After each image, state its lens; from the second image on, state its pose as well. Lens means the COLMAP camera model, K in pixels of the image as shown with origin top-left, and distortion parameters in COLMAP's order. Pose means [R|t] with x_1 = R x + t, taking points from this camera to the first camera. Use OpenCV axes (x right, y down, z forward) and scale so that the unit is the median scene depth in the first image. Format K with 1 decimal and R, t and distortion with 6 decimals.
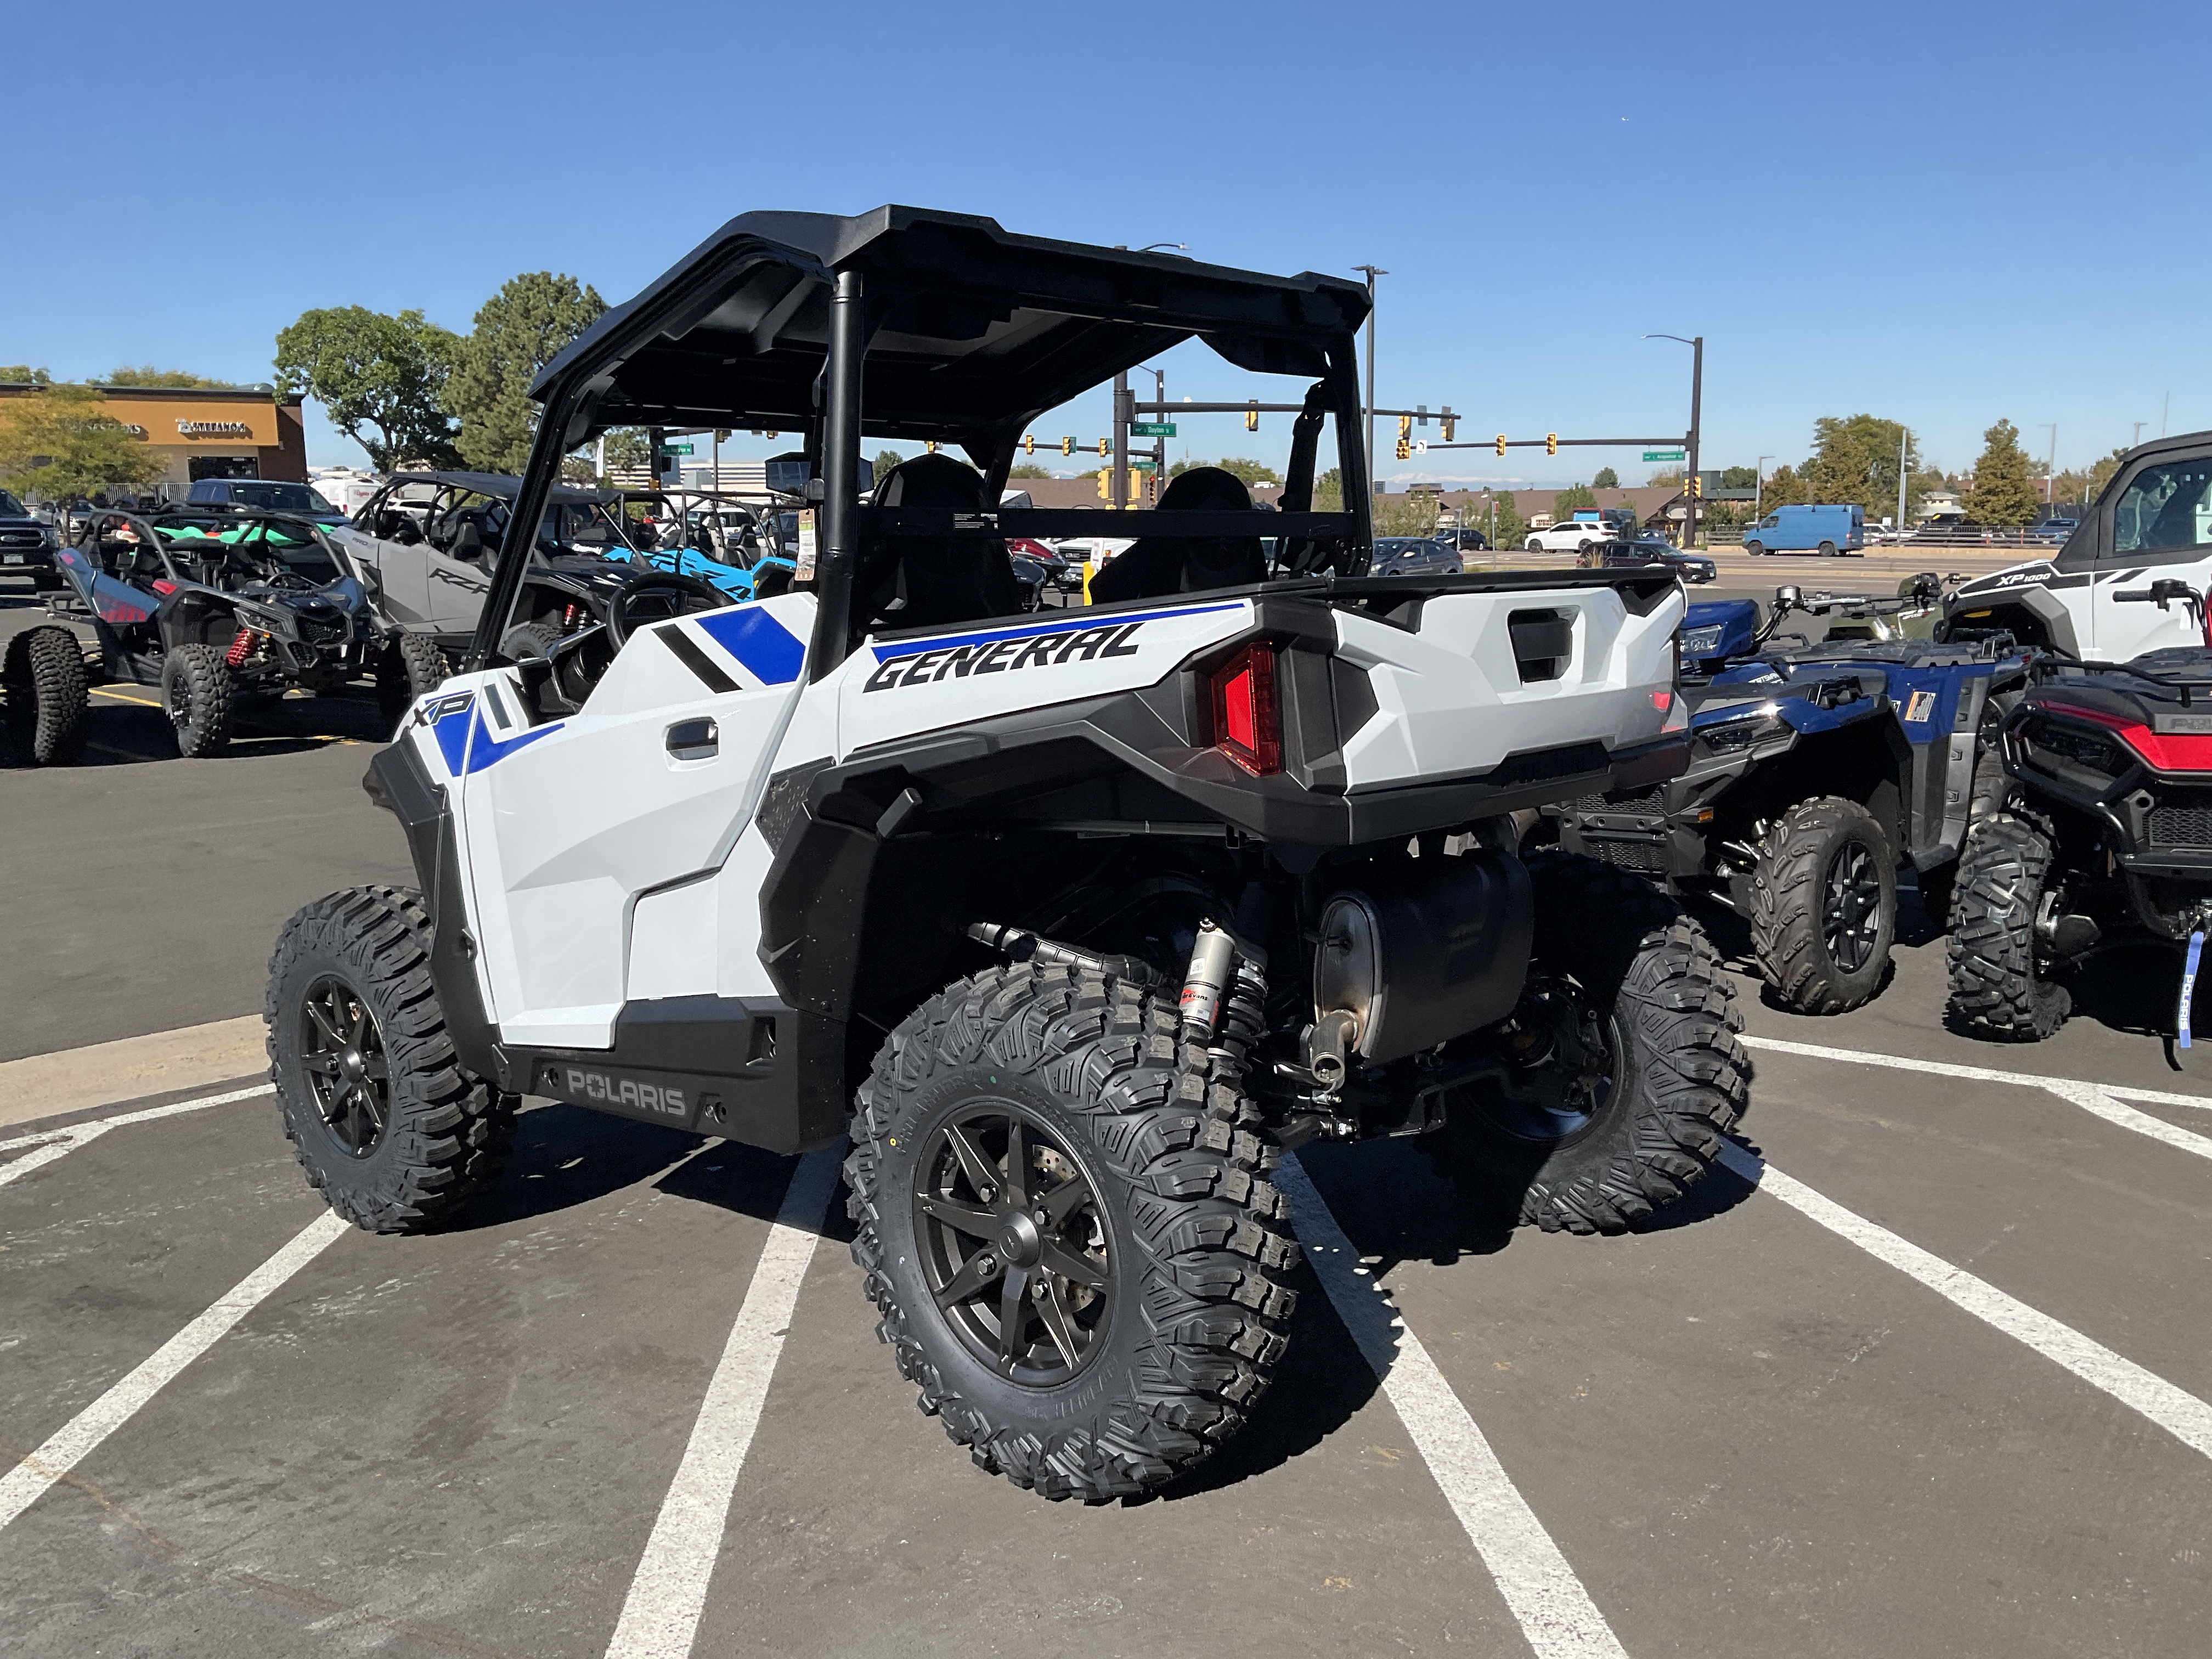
lens RADIAL K [[1847.0, 0, 1166.4], [0, 1847.0, 821.5], [0, 0, 1]] dist [0.068606, -0.089757]
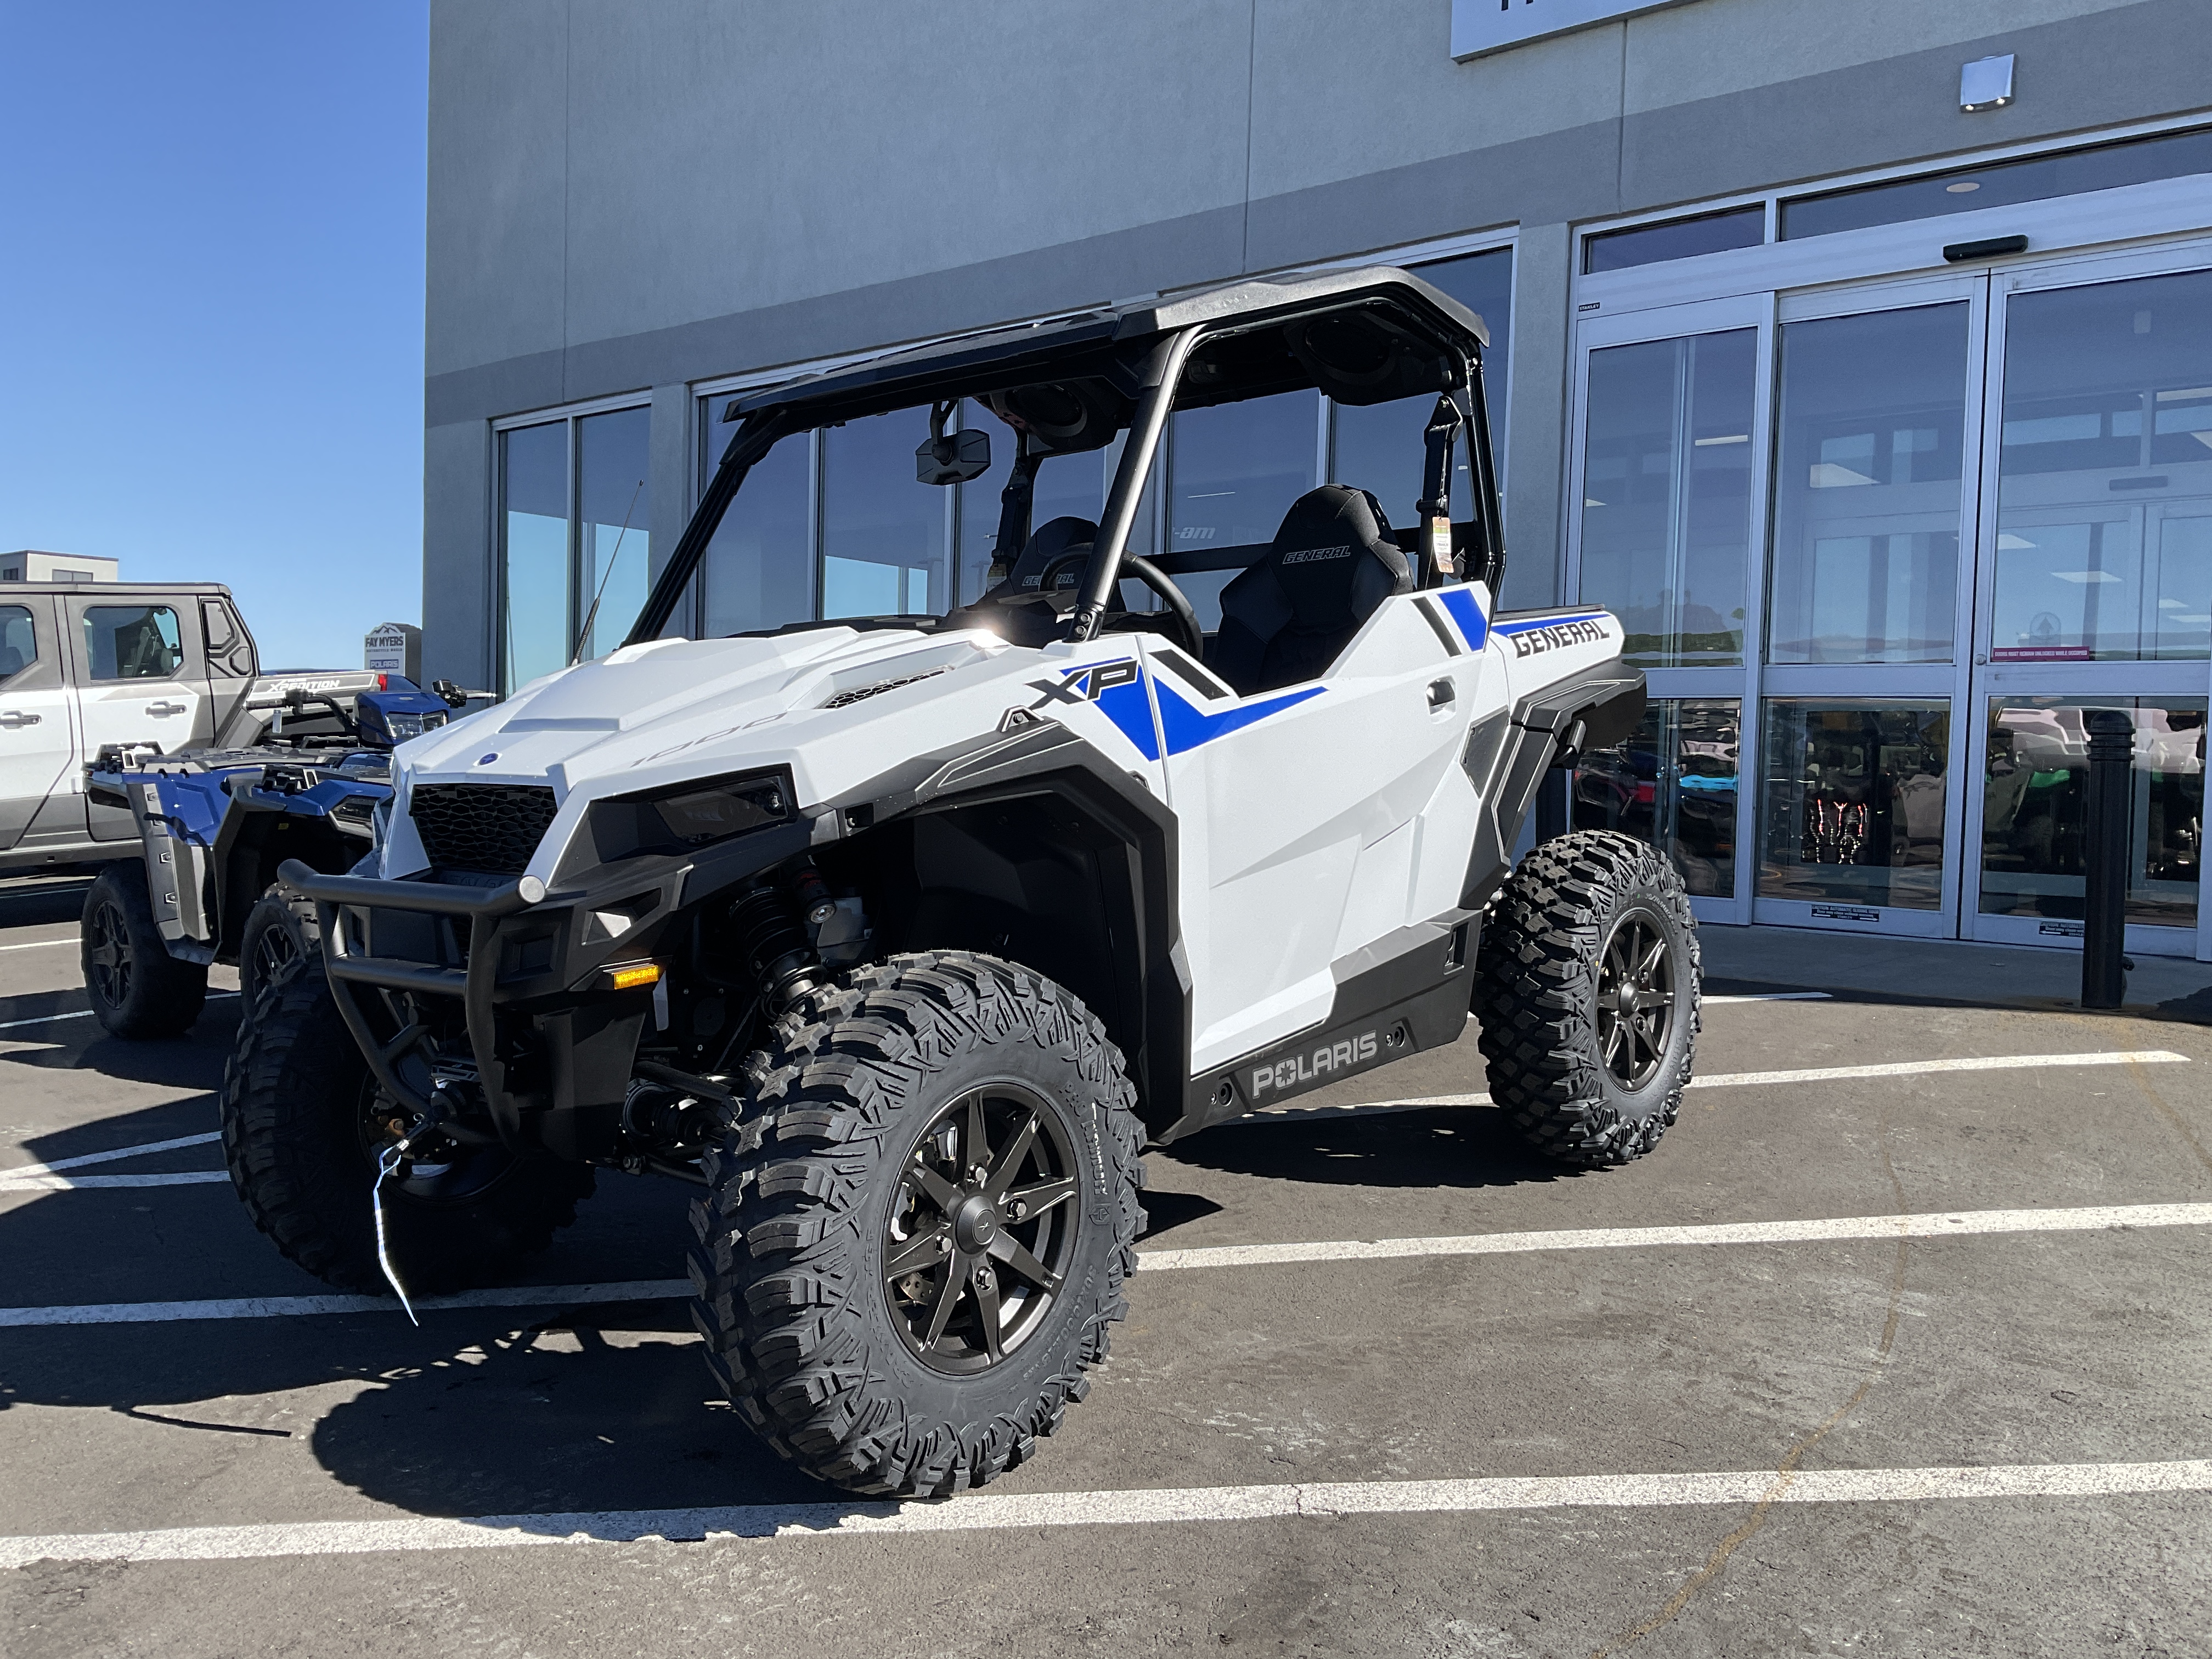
lens RADIAL K [[1942.0, 0, 977.5], [0, 1942.0, 762.3], [0, 0, 1]] dist [0.062202, -0.142386]
pose [[-0.005314, 0.005049, 0.999973, -1.343780], [0.132017, 0.991238, -0.004303, -0.032440], [-0.991233, 0.131991, -0.005934, 1.179884]]
